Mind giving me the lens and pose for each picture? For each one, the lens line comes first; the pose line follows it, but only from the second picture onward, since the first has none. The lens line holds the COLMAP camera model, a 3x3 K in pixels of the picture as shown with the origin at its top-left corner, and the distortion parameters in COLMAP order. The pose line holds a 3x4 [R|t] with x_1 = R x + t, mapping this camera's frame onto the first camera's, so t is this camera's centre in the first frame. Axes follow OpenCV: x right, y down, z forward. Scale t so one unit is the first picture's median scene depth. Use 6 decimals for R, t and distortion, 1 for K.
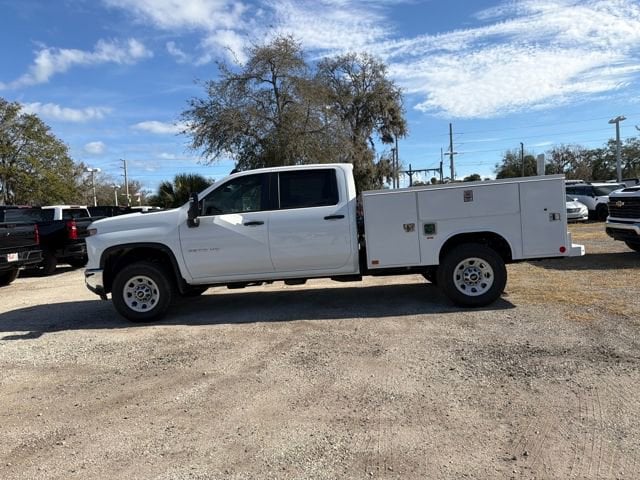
lens RADIAL K [[447.1, 0, 317.0], [0, 447.1, 240.9], [0, 0, 1]] dist [0.064242, -0.086987]
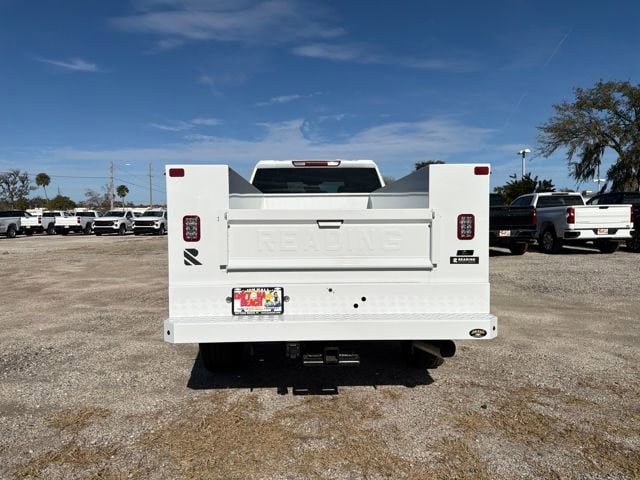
lens RADIAL K [[450.4, 0, 315.6], [0, 450.4, 239.7], [0, 0, 1]] dist [0.063473, -0.079345]
pose [[0.097023, 0.110194, -0.989163, 0.918398], [-0.064561, 0.992456, 0.104229, -0.111798], [0.993186, 0.053749, 0.103405, 0.963075]]
